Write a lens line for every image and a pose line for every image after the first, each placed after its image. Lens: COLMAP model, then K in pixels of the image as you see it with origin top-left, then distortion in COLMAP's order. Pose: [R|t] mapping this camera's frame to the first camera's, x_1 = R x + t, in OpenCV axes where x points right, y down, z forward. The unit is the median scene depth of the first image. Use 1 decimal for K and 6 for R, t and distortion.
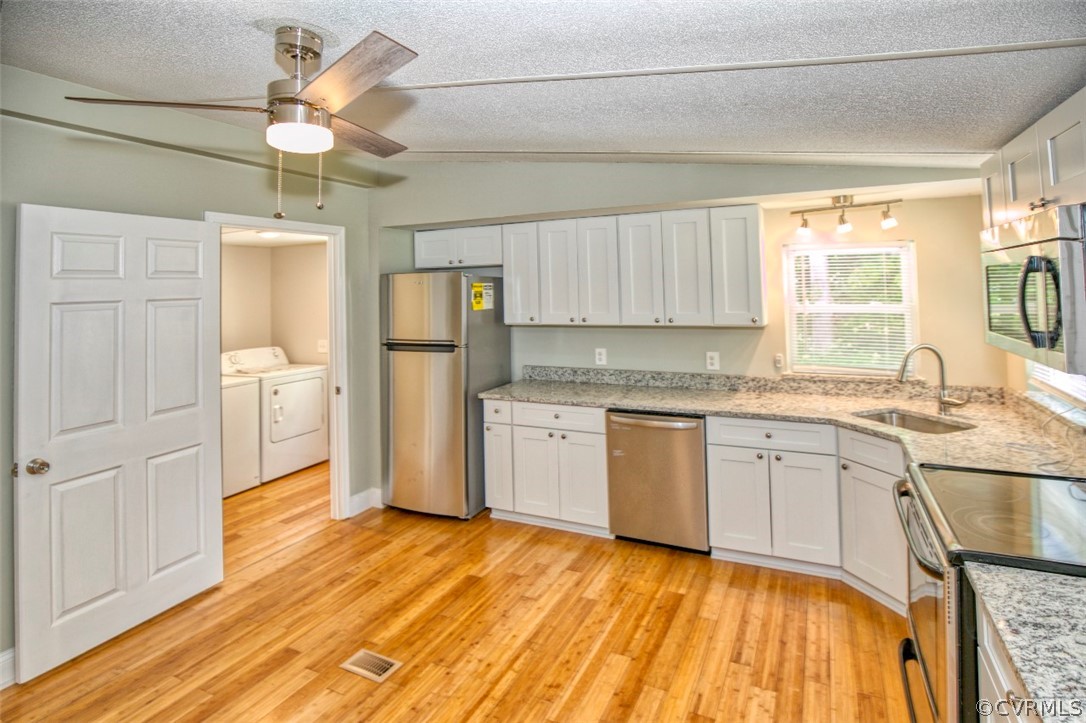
lens RADIAL K [[534.9, 0, 562.5], [0, 534.9, 345.2], [0, 0, 1]] dist [-0.031187, 0.000609]
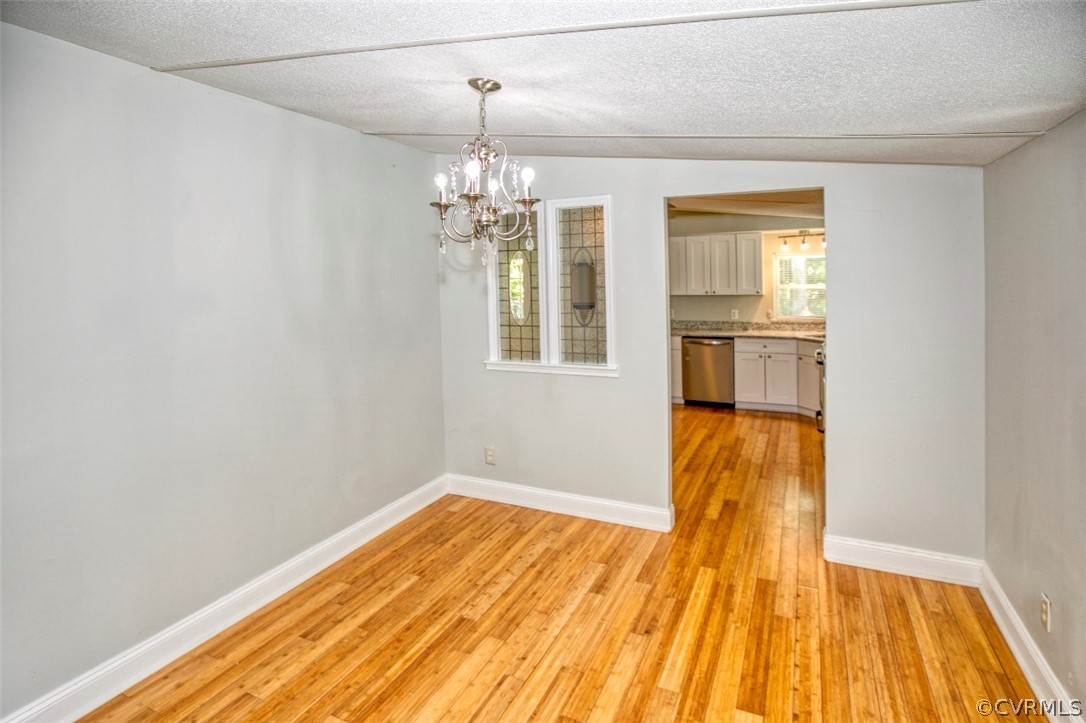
lens RADIAL K [[534.9, 0, 541.5], [0, 534.9, 368.6], [0, 0, 1]] dist [-0.031187, 0.000609]
pose [[0.999981, 0.003071, -0.005264, -0.424710], [-0.002706, 0.997684, 0.067965, 0.104125], [0.005461, -0.067950, 0.997674, -0.972960]]
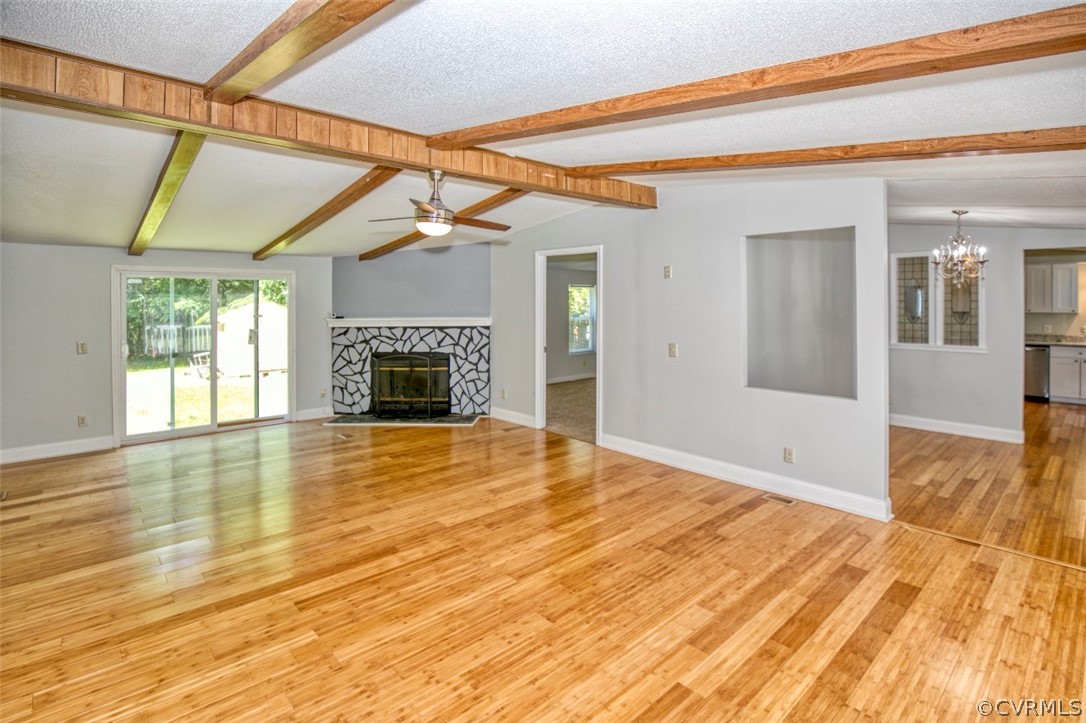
lens RADIAL K [[534.9, 0, 544.3], [0, 534.9, 355.3], [0, 0, 1]] dist [-0.031187, 0.000609]
pose [[0.928121, 0.056346, -0.367990, -0.997523], [-0.053329, 0.998408, 0.018371, 0.241506], [0.368439, 0.002574, 0.929648, -2.078049]]
